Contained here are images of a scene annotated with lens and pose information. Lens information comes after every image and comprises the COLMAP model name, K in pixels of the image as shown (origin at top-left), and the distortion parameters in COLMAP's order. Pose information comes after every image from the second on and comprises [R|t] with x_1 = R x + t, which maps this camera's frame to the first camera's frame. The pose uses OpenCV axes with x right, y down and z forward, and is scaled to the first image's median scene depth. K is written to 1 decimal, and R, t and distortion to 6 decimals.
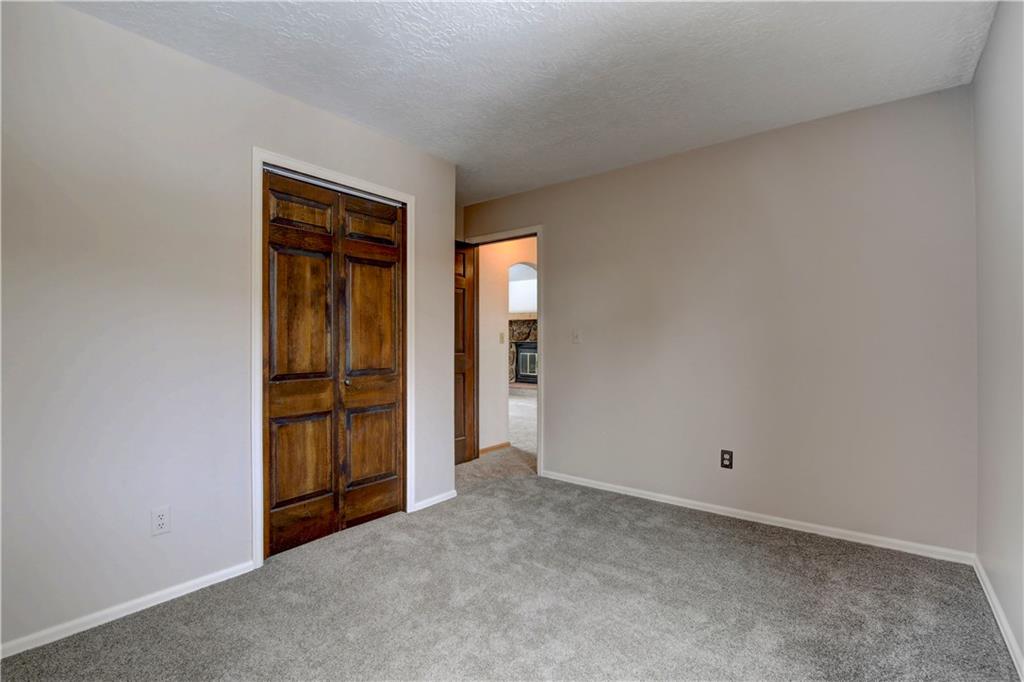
lens RADIAL K [[467.2, 0, 509.9], [0, 467.2, 340.4], [0, 0, 1]] dist [-0.020215, 0.001409]
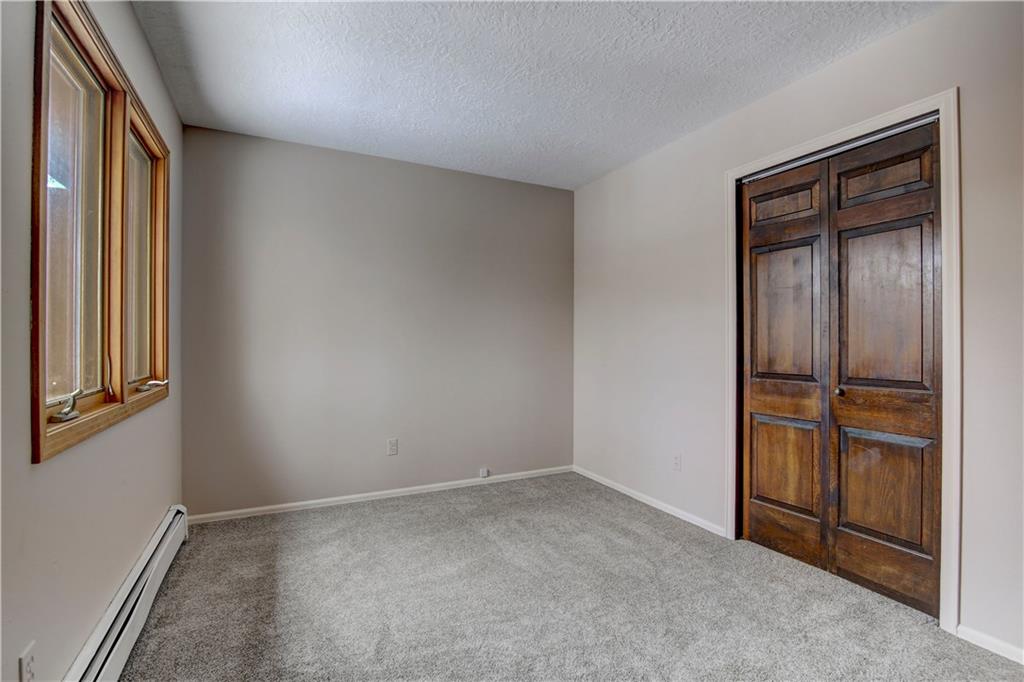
lens RADIAL K [[467.2, 0, 509.9], [0, 467.2, 340.4], [0, 0, 1]] dist [-0.020215, 0.001409]
pose [[-0.424659, -0.000888, -0.905353, 0.625157], [0.002800, 0.999993, -0.002294, 0.002948], [0.905349, -0.003509, -0.424654, 0.862928]]
